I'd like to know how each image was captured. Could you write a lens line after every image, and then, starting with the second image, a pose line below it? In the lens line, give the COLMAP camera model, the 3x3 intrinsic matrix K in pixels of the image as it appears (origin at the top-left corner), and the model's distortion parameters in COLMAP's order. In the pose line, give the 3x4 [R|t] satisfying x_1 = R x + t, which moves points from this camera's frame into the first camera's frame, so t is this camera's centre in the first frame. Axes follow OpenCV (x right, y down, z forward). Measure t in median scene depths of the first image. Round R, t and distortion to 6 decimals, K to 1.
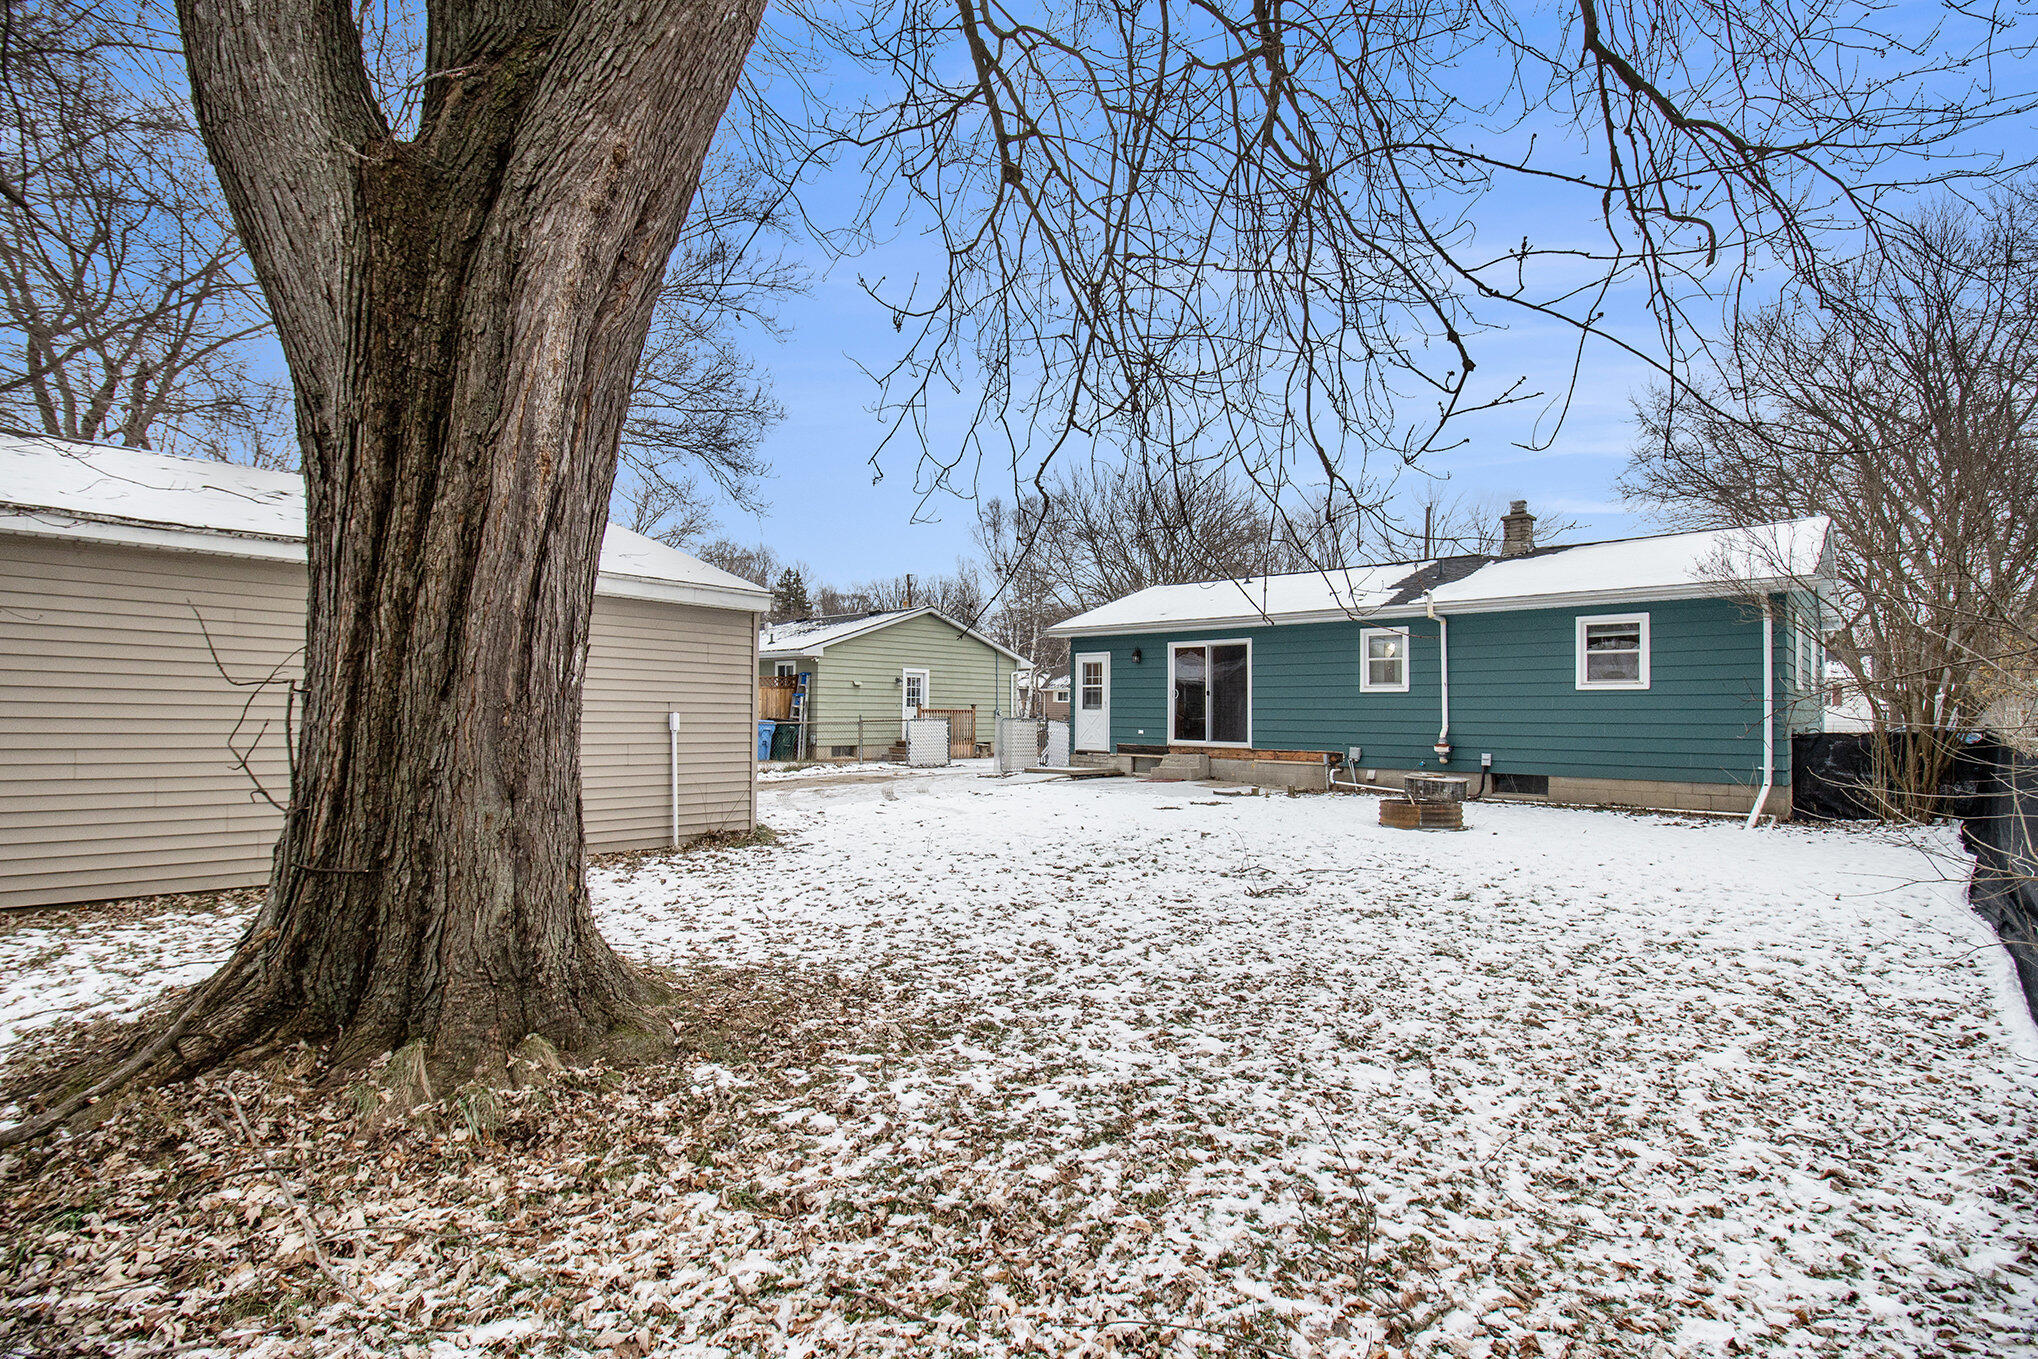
lens RADIAL K [[983.8, 0, 1025.7], [0, 983.8, 684.6], [0, 0, 1]] dist [-0.003676, -0.001645]
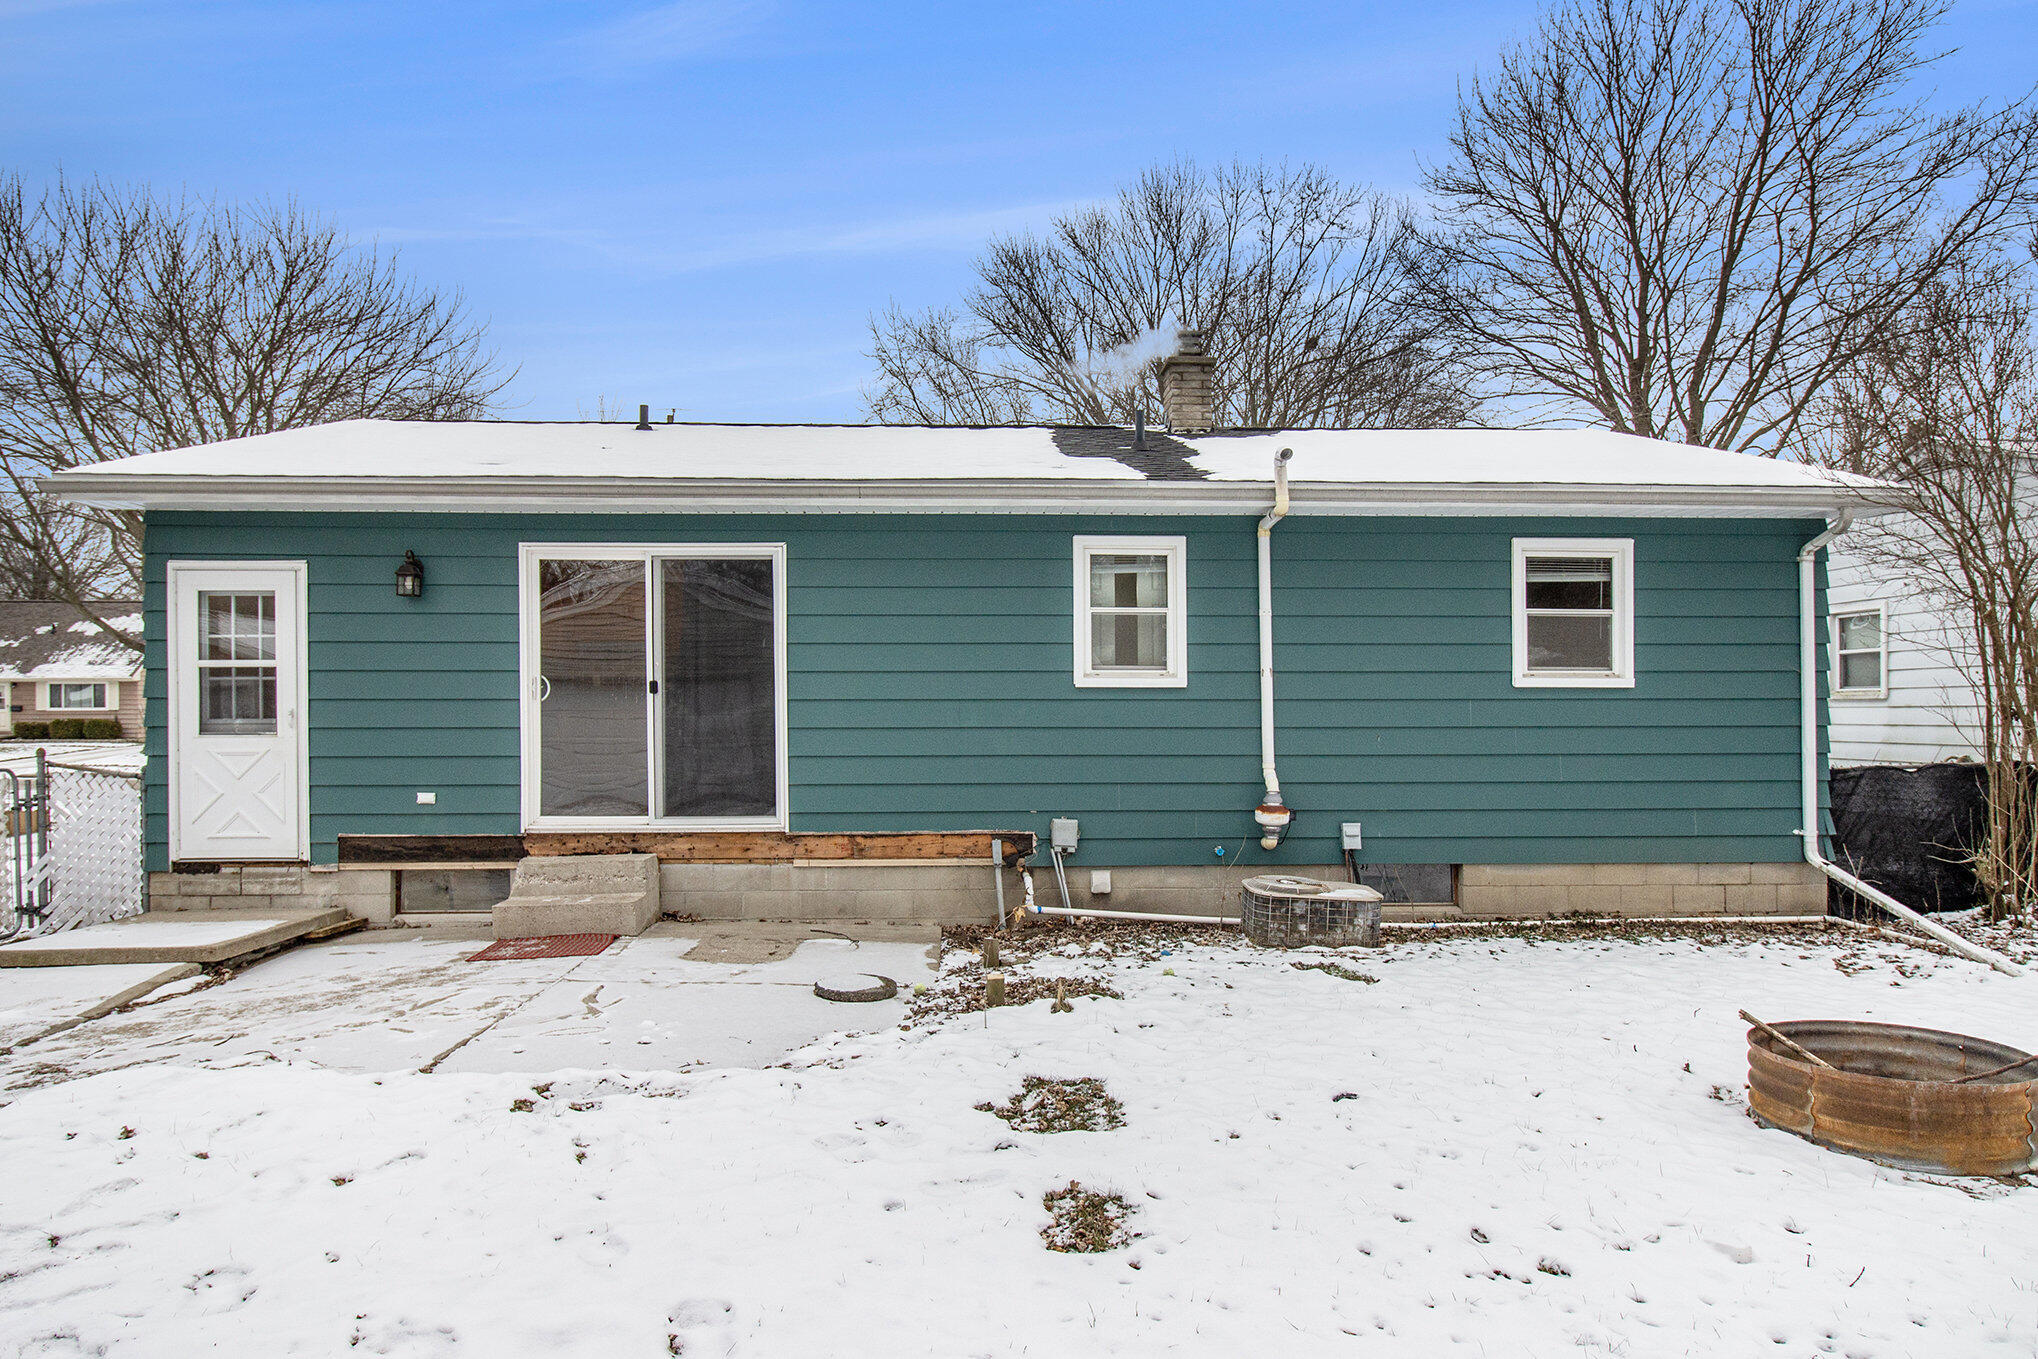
lens RADIAL K [[1199.3, 0, 964.9], [0, 1199.3, 716.2], [0, 0, 1]] dist [0.015832, -0.000253]
pose [[0.704971, -0.013794, 0.709102, -0.052959], [-0.013675, 0.999361, 0.033035, 0.003097], [-0.709104, -0.032986, 0.704332, 0.625258]]
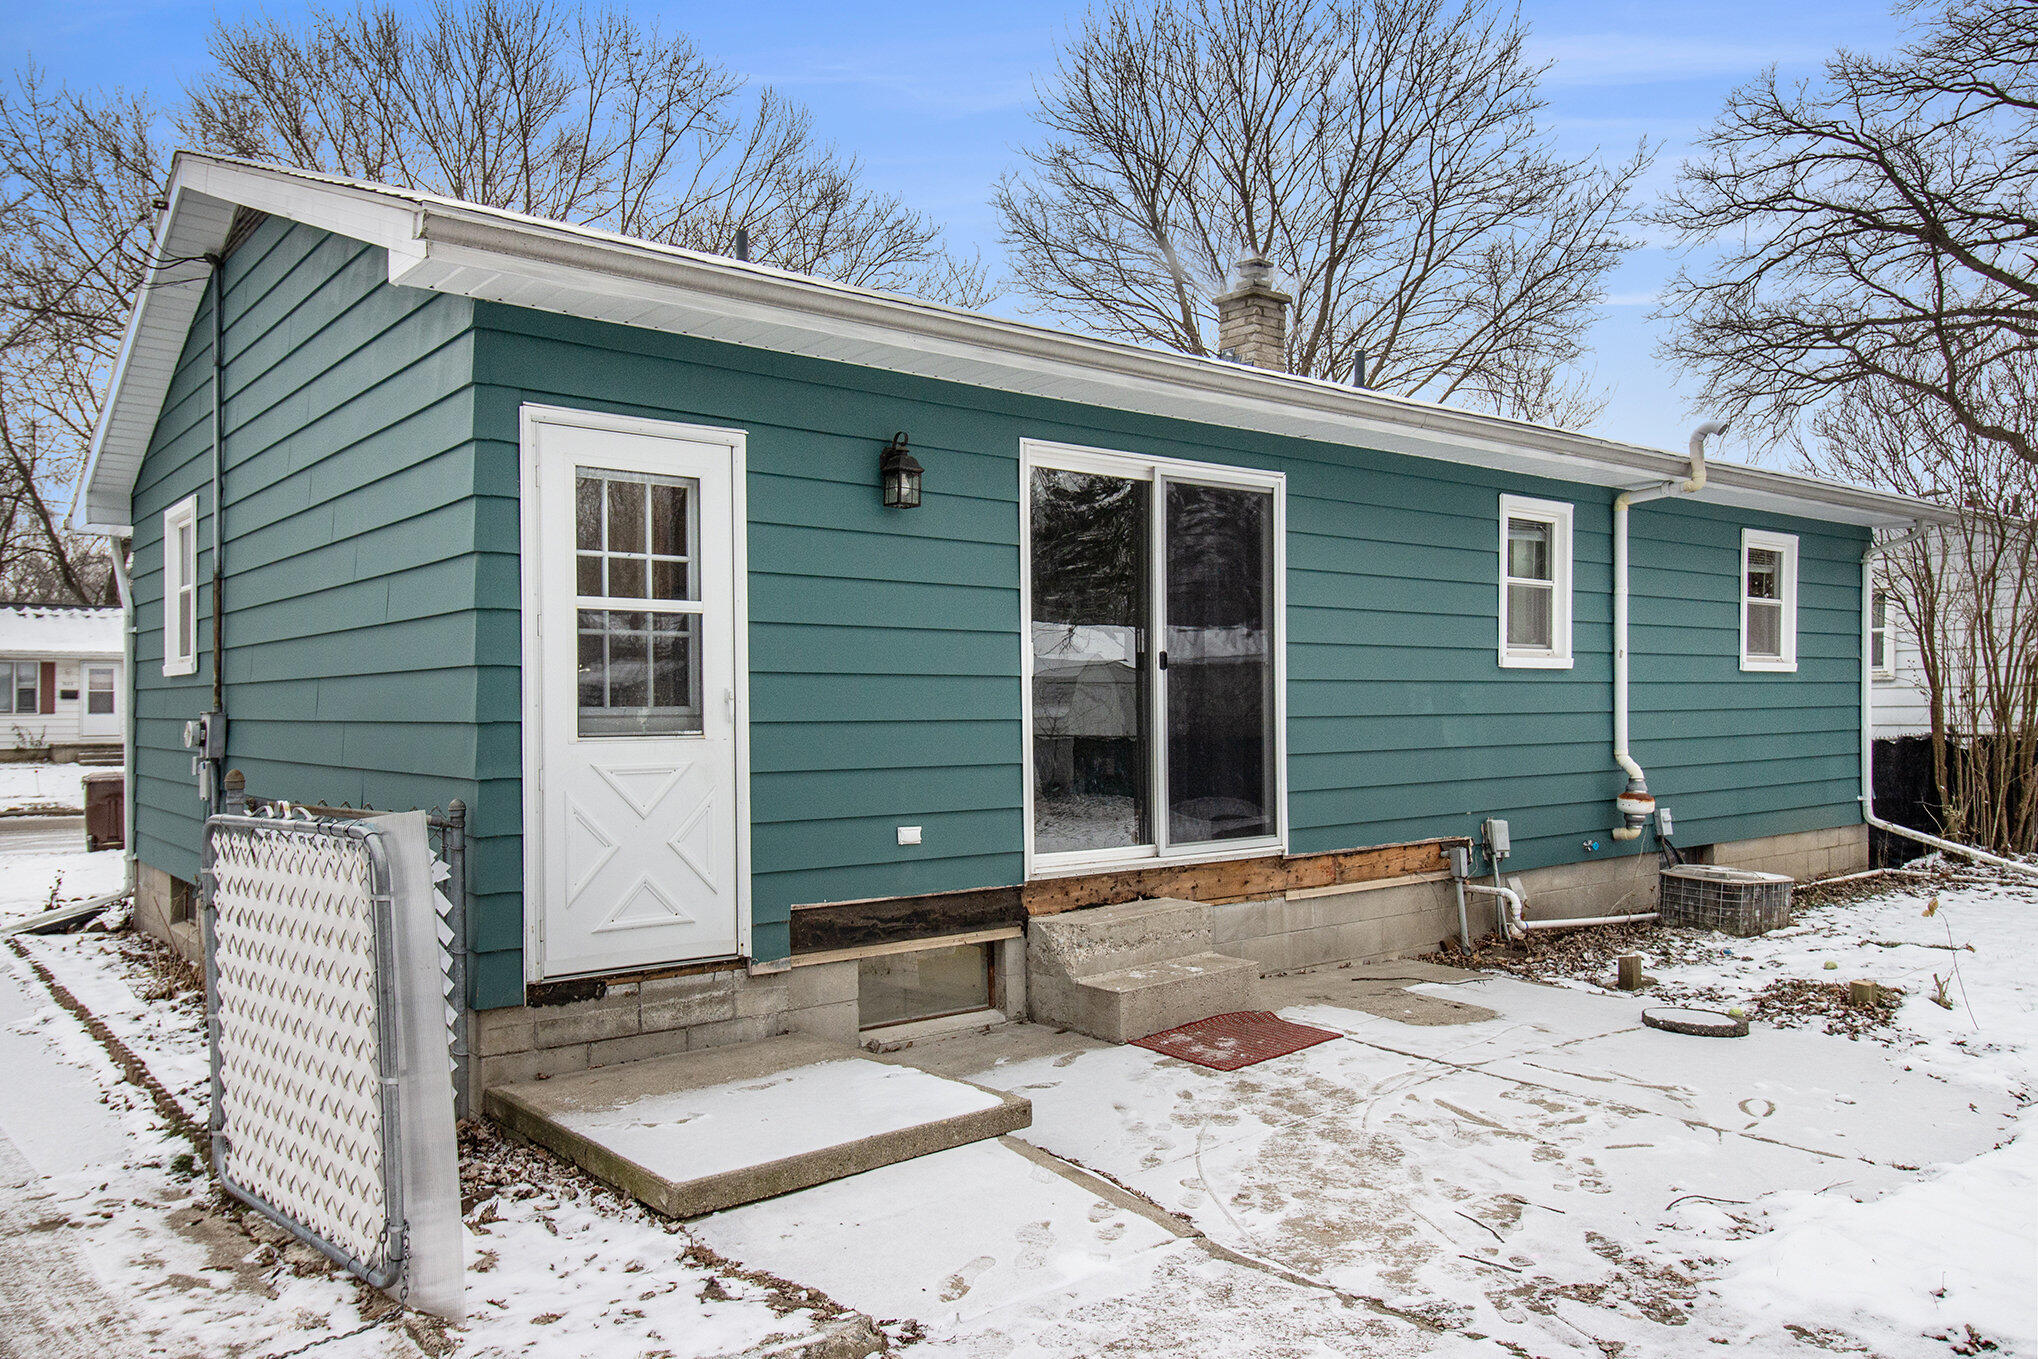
lens RADIAL K [[1504.4, 0, 1023.9], [0, 1504.4, 671.4], [0, 0, 1]] dist [-0.002122, 0.000266]
pose [[0.130129, 0.010286, 0.991444, -0.220576], [-0.023621, 0.999695, -0.007271, 0.015868], [-0.991216, -0.022473, 0.130332, 1.024983]]
